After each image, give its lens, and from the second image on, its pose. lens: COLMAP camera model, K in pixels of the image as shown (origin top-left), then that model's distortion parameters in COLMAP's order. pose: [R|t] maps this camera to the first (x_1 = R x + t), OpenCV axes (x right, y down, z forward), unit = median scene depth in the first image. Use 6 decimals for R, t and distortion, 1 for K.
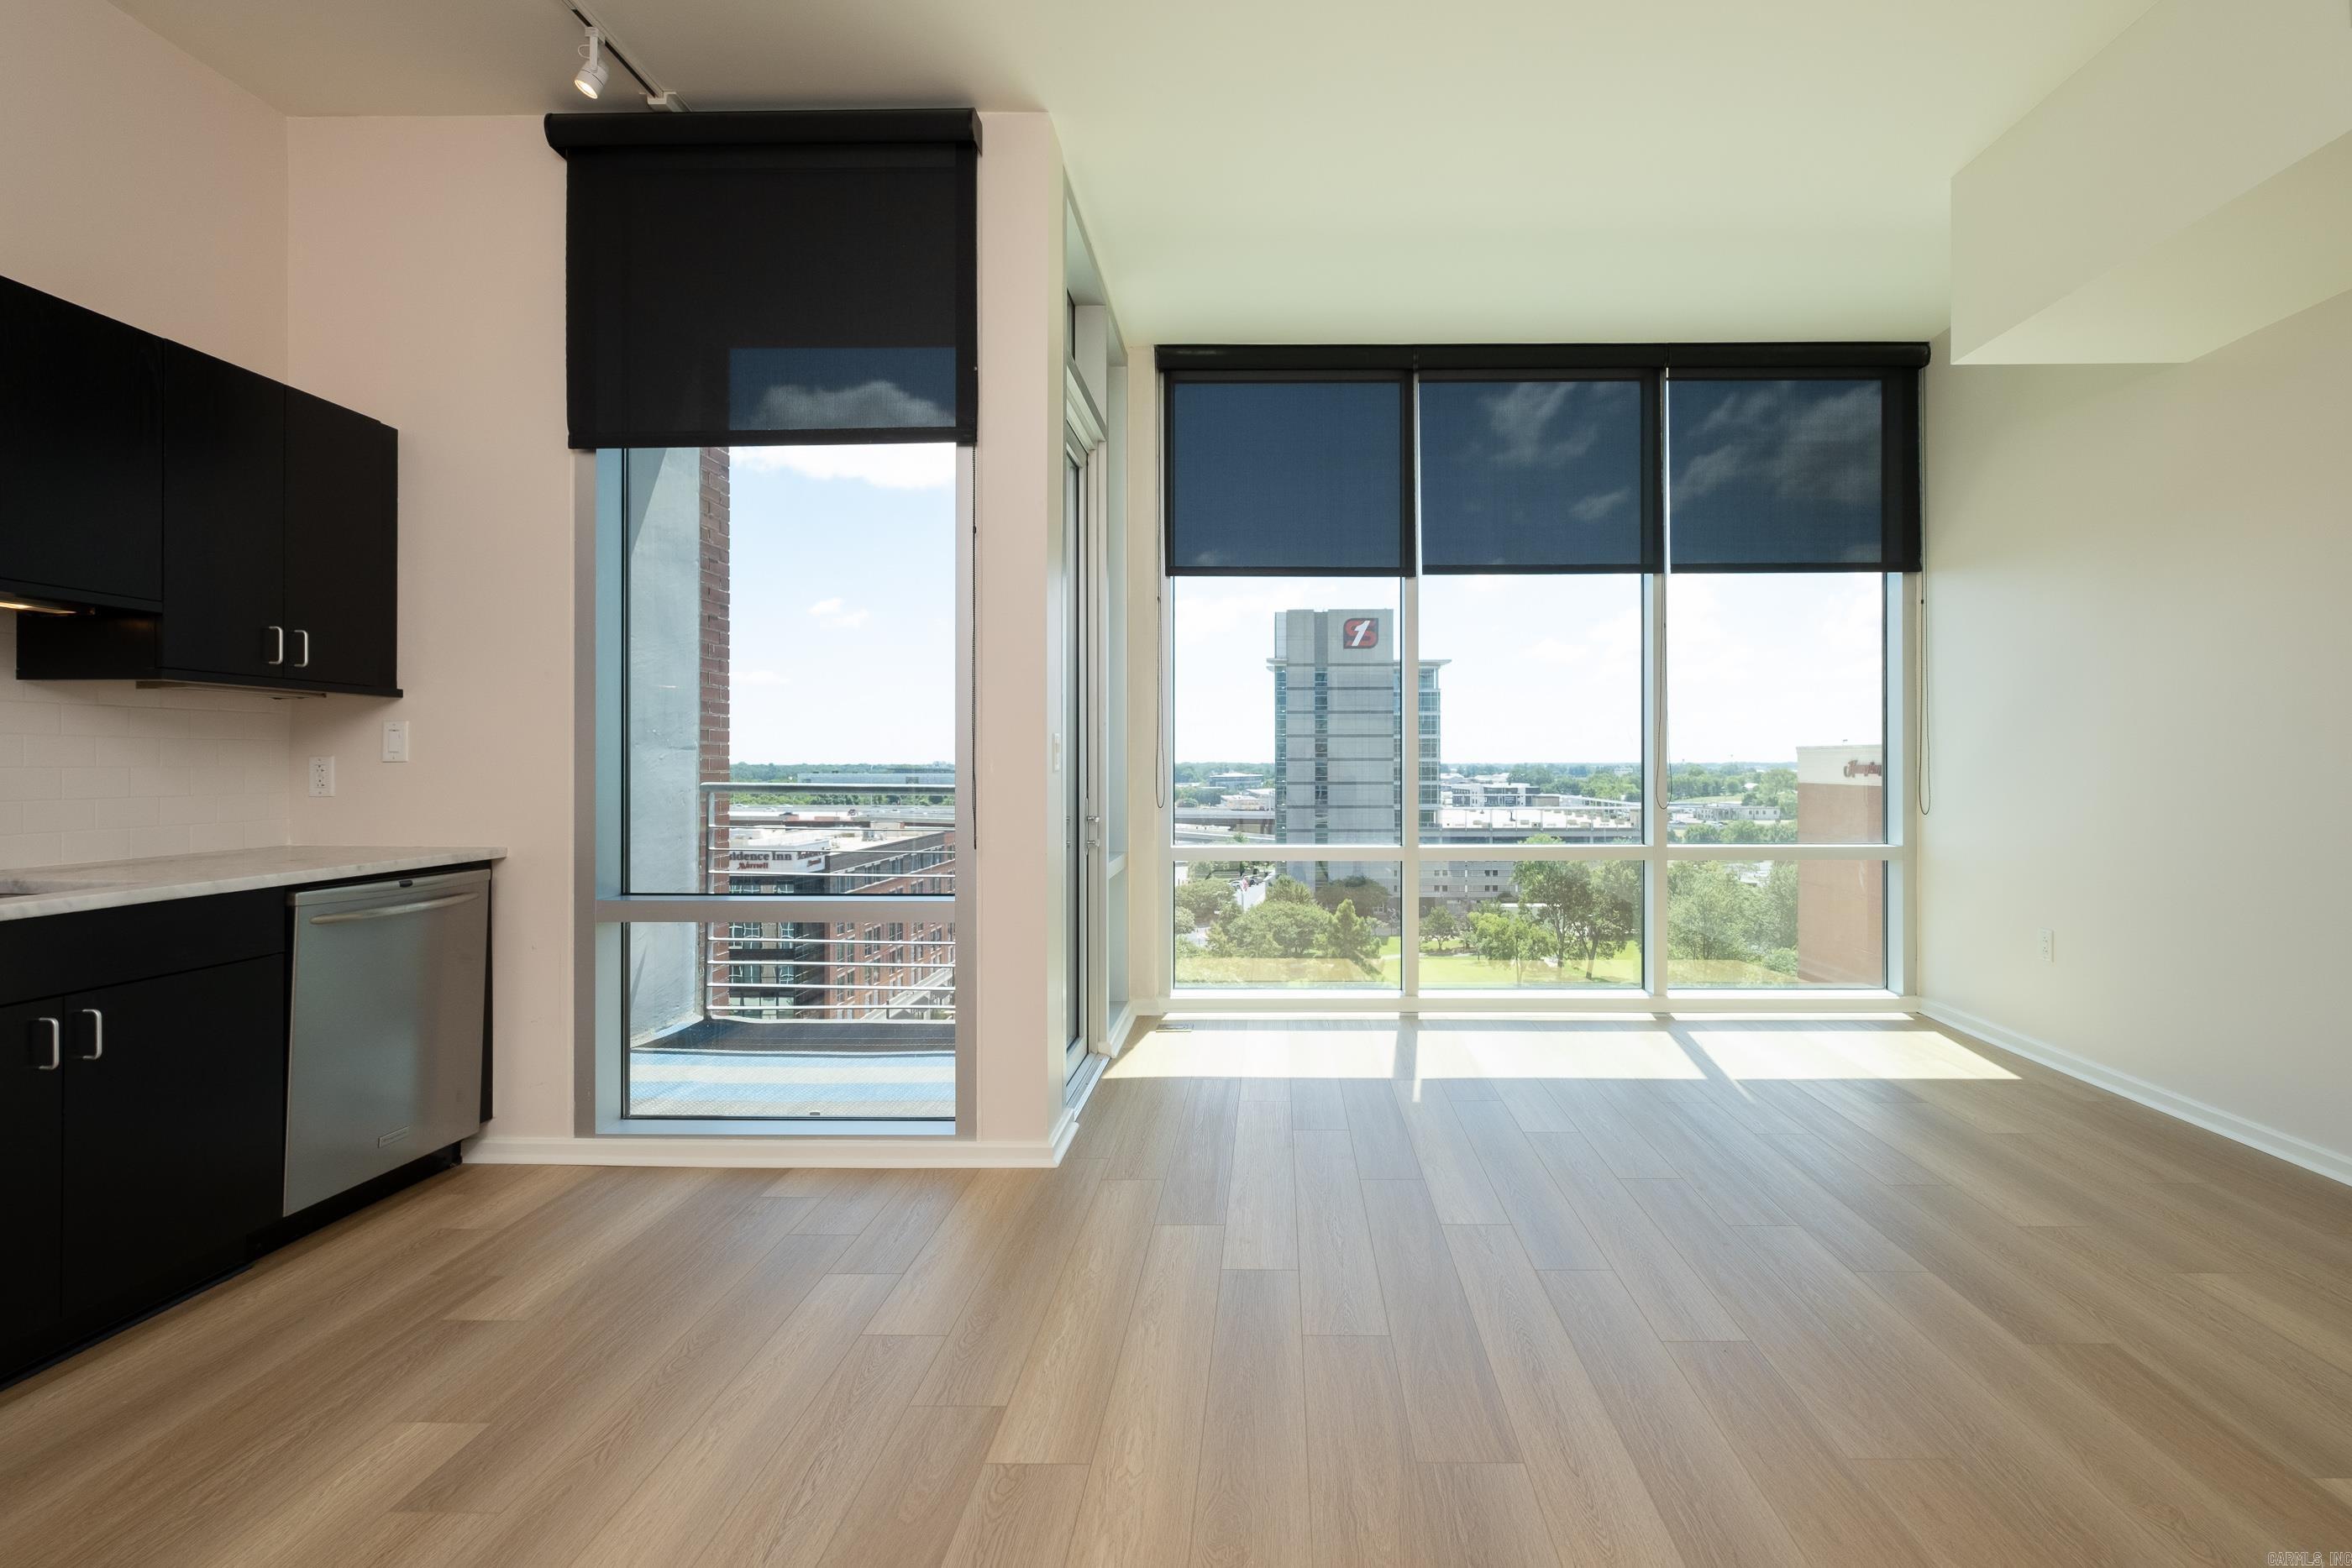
lens RADIAL K [[1085.3, 0, 1262.0], [0, 1085.3, 760.2], [0, 0, 1]] dist [-0.002211, -0.000453]
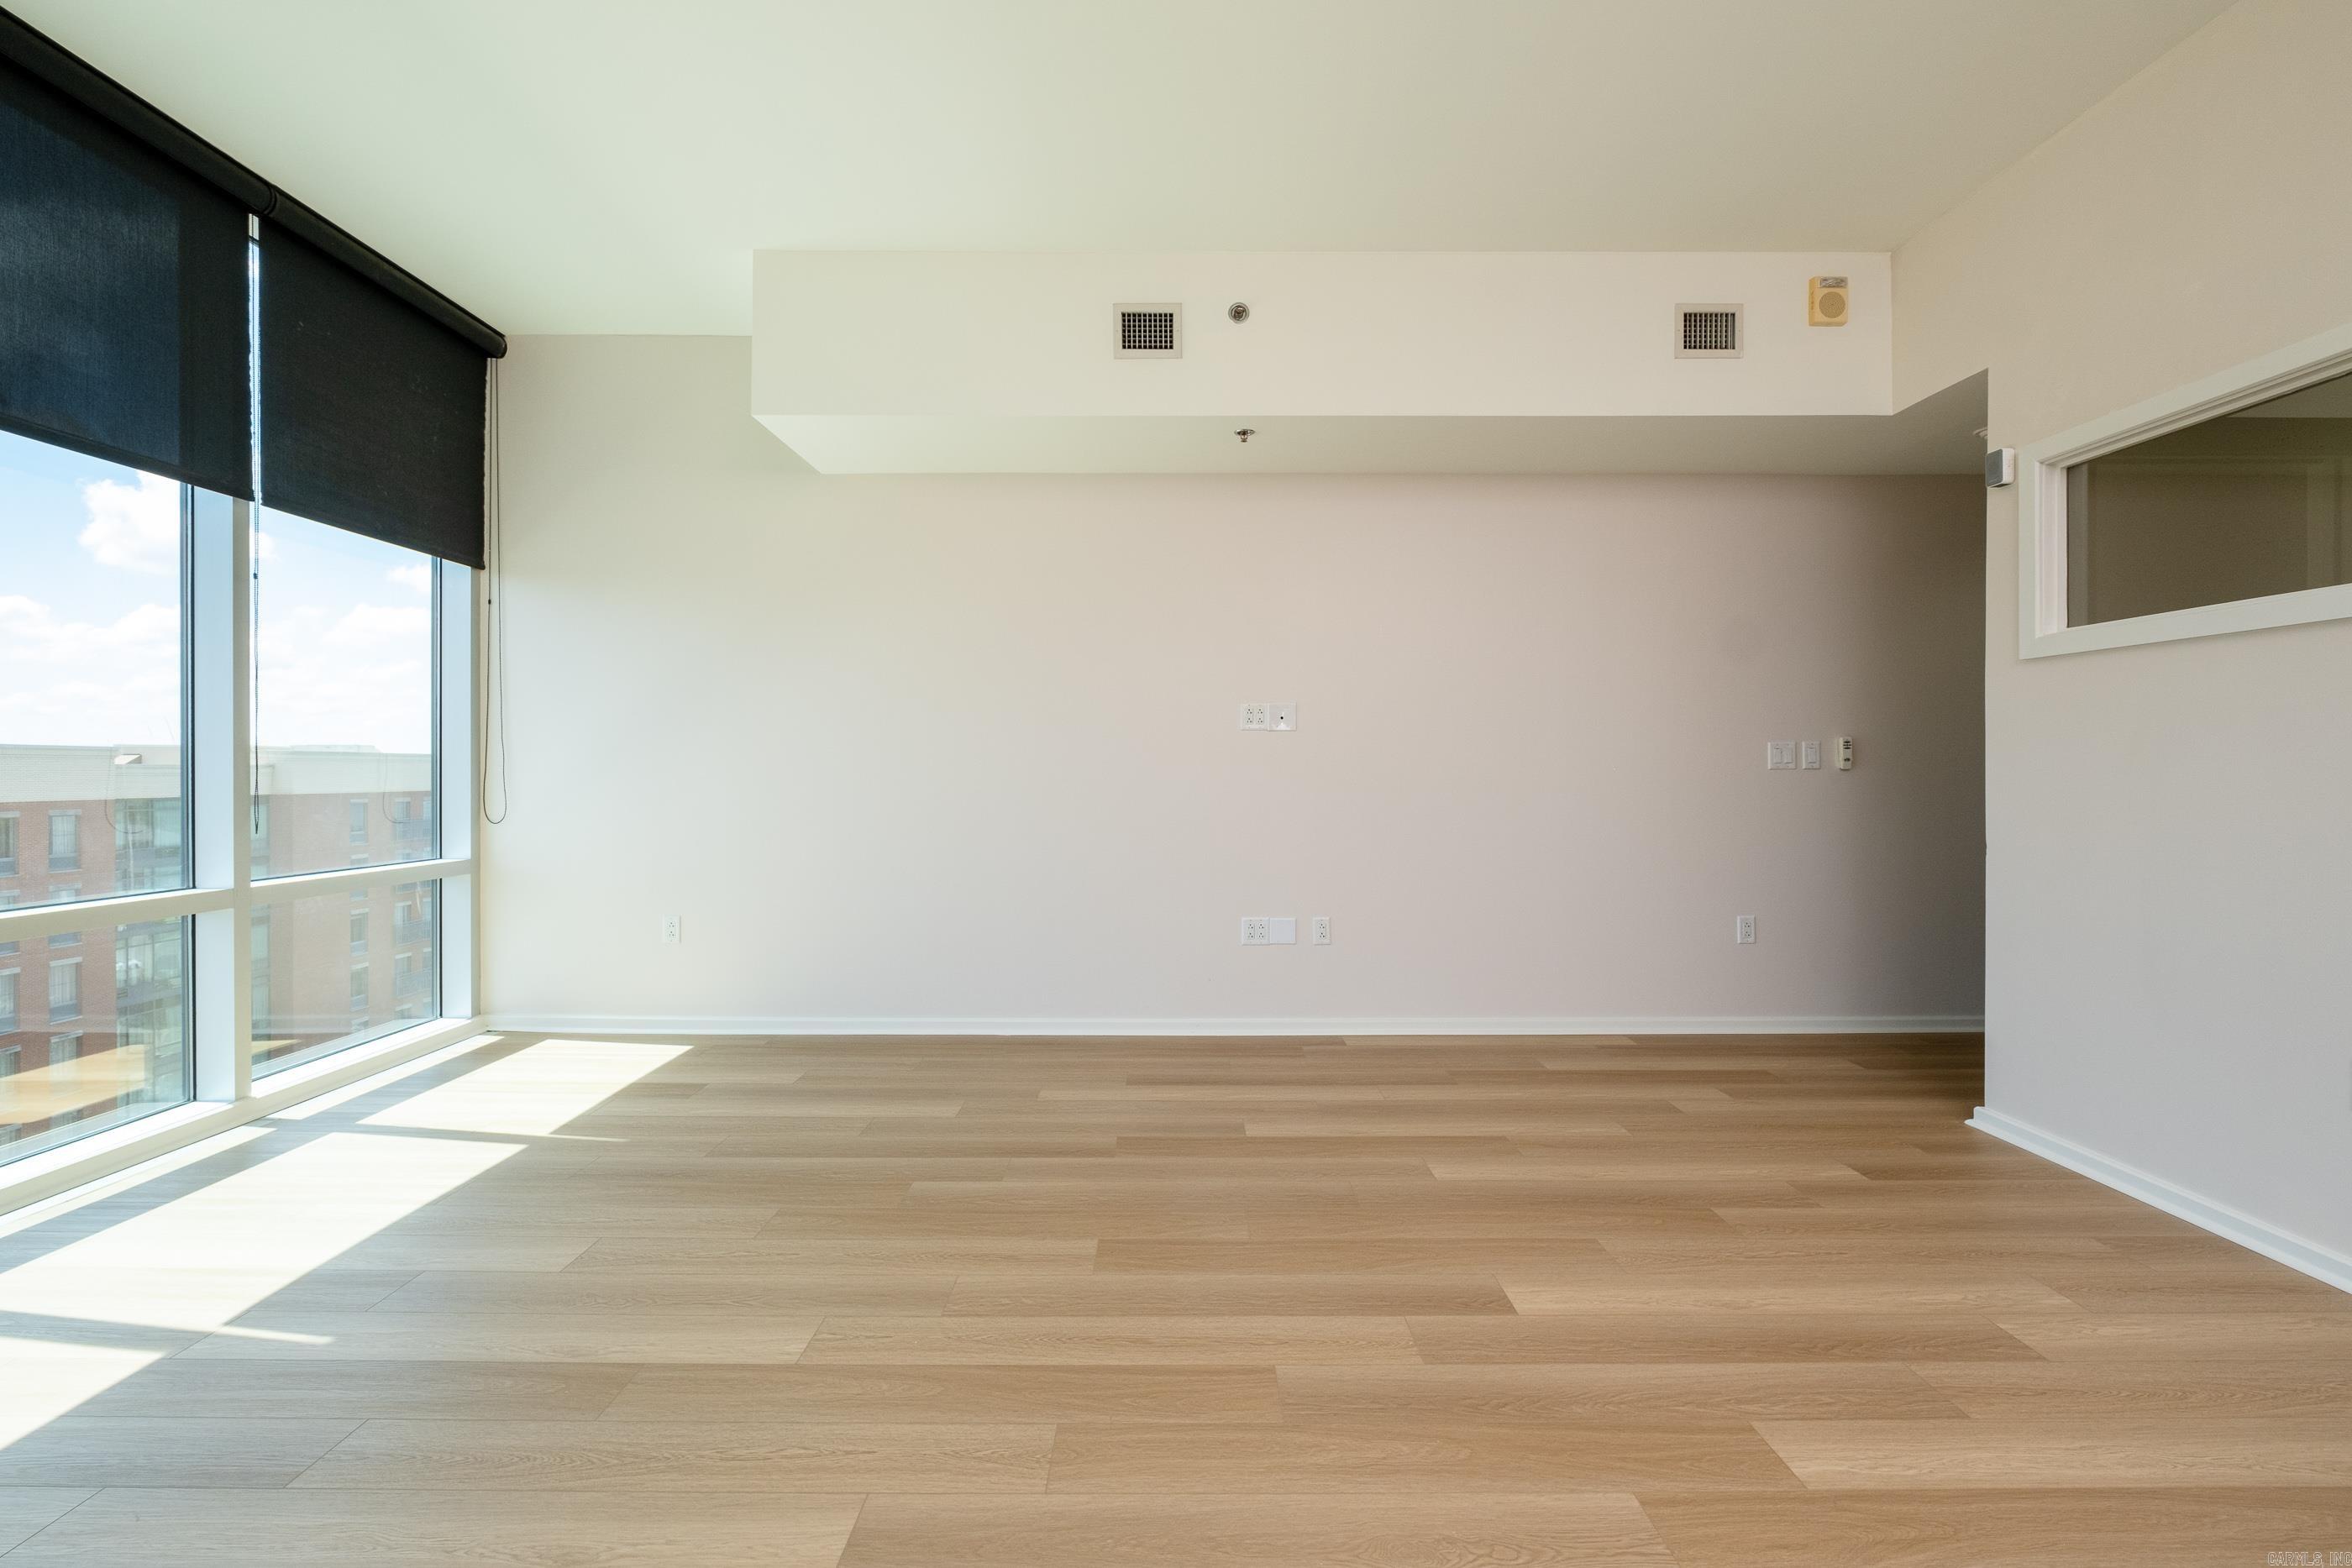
lens RADIAL K [[1041.3, 0, 1174.9], [0, 1041.3, 777.8], [0, 0, 1]] dist [-0.002051, -0.000160]
pose [[-0.012669, -0.006369, 0.999899, -0.495445], [-0.002190, 0.999977, 0.006341, 0.003951], [-0.999917, -0.002109, -0.012682, 0.633743]]
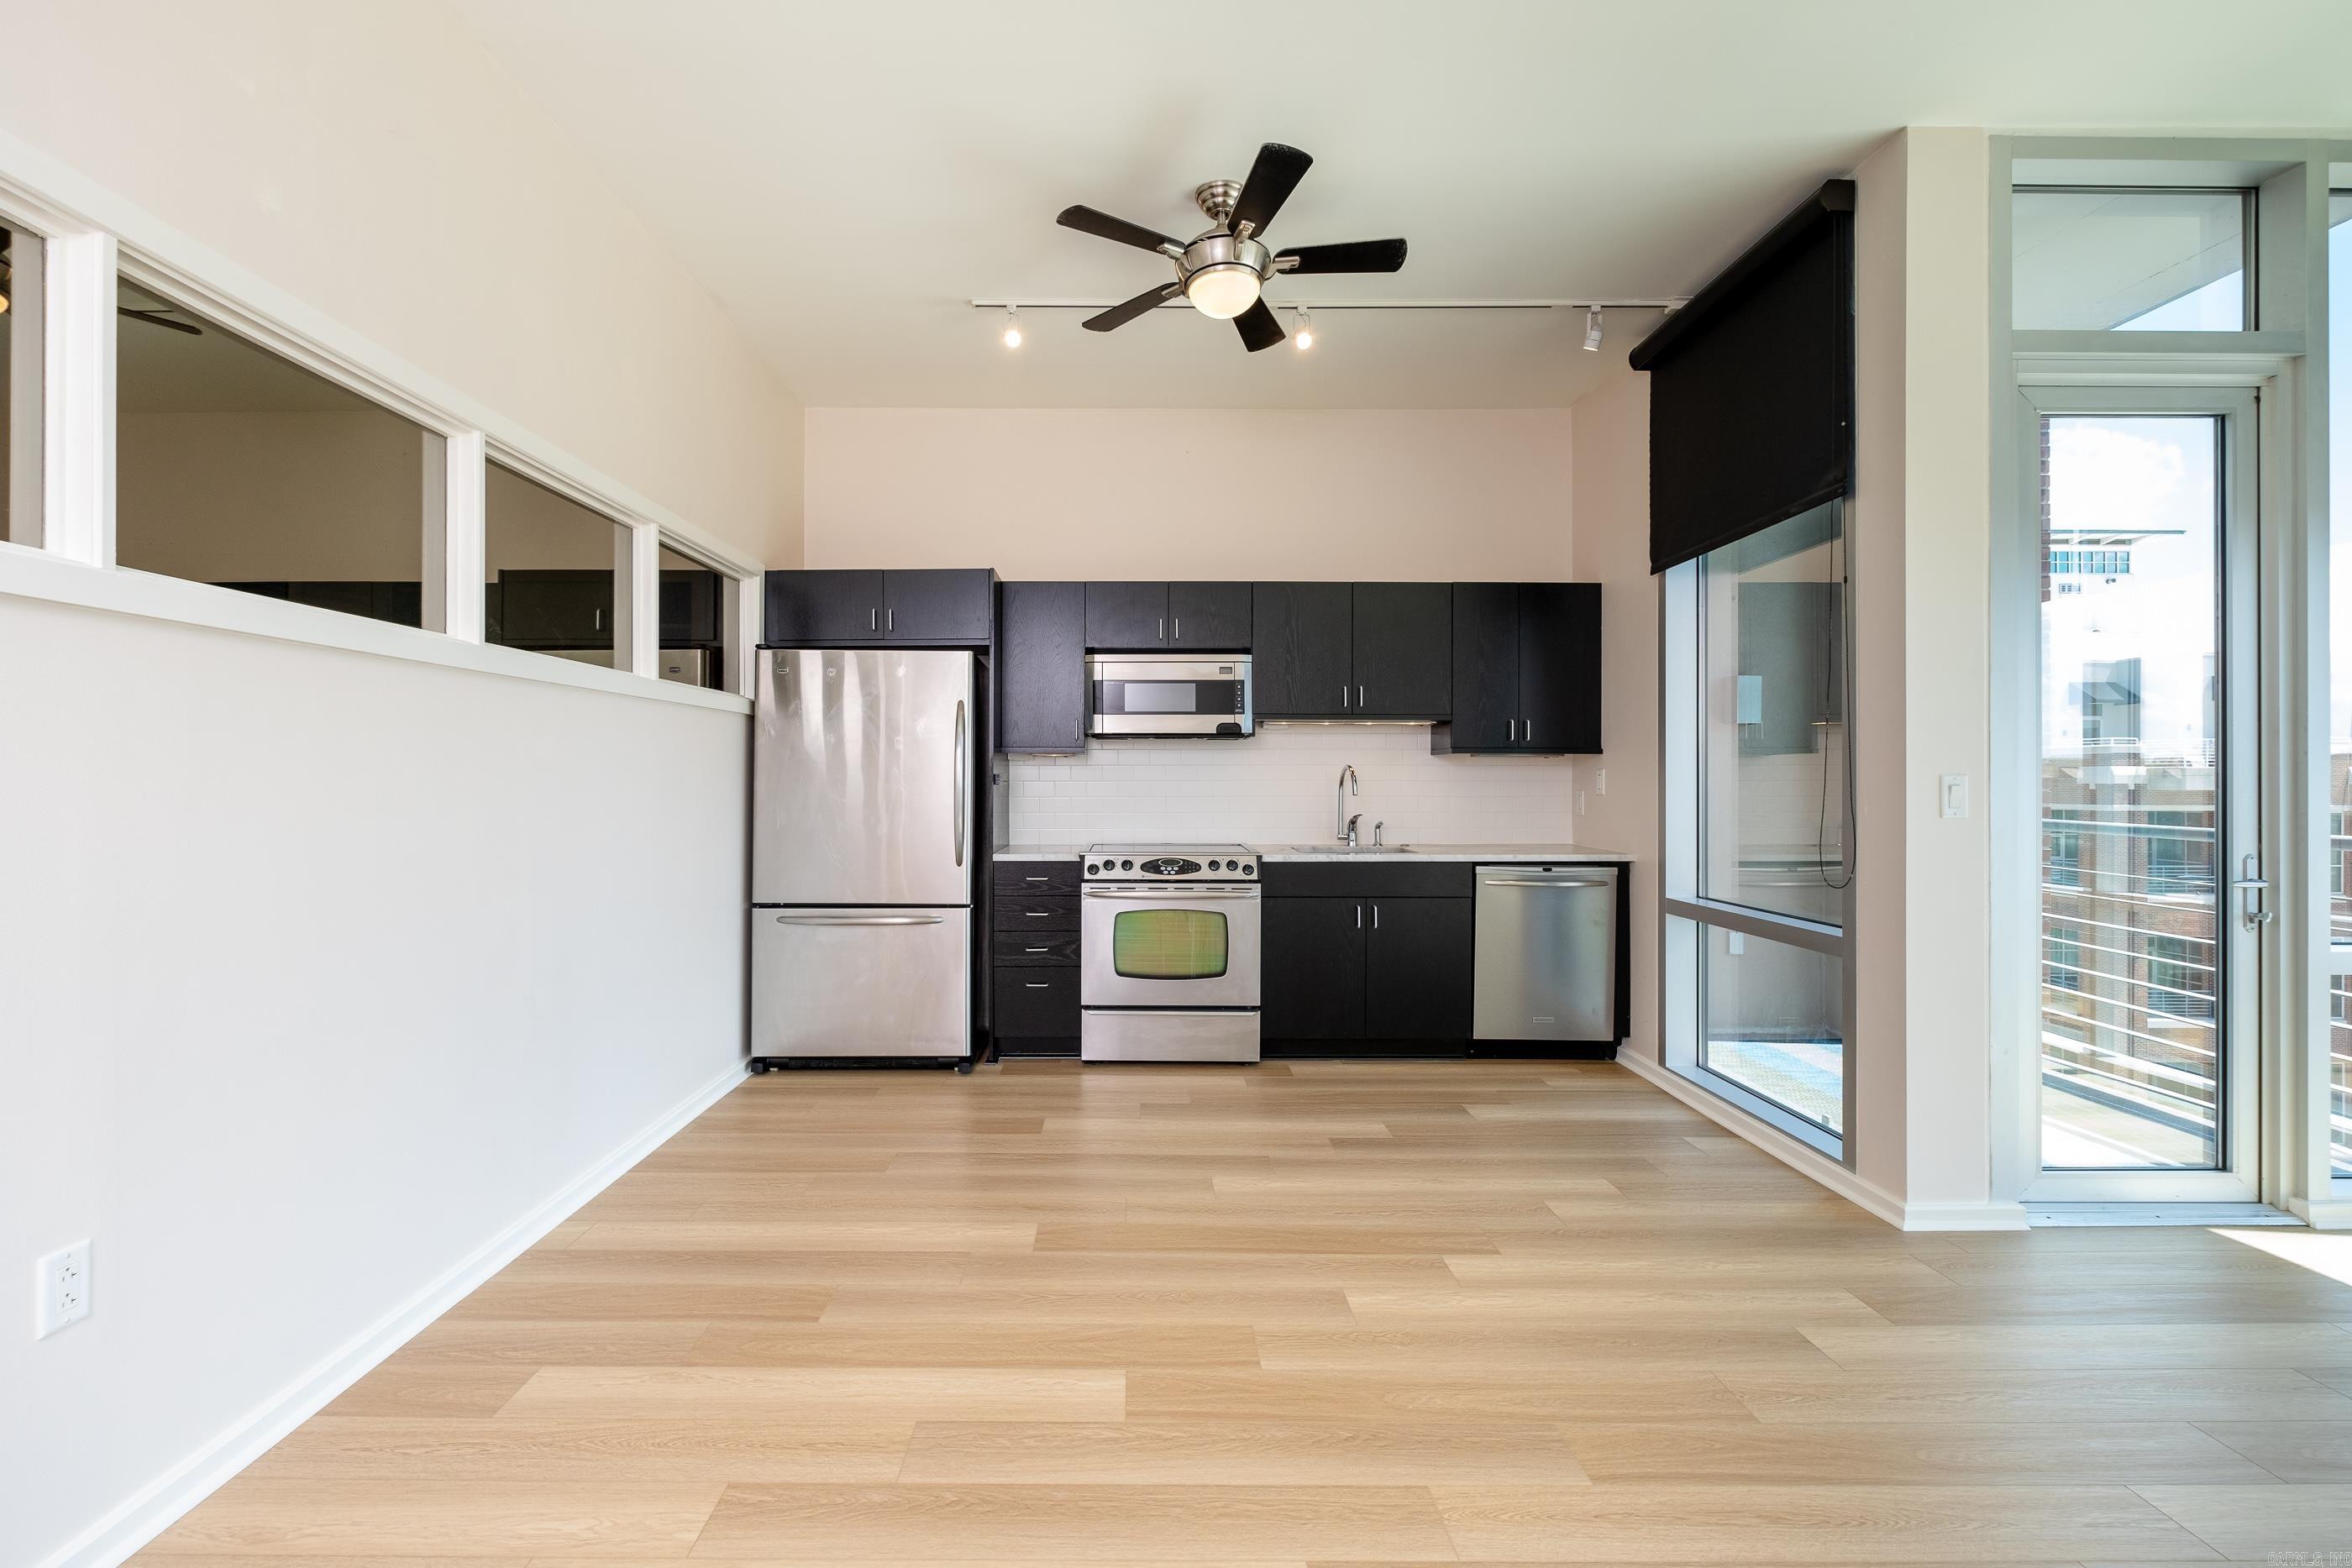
lens RADIAL K [[1049.7, 0, 1138.6], [0, 1049.7, 778.4], [0, 0, 1]] dist [-0.004769, -0.000296]
pose [[0.018412, -0.000566, -0.999830, 0.706974], [-0.000130, 1.000000, -0.000568, -0.021731], [0.999830, 0.000140, 0.018412, 0.303572]]
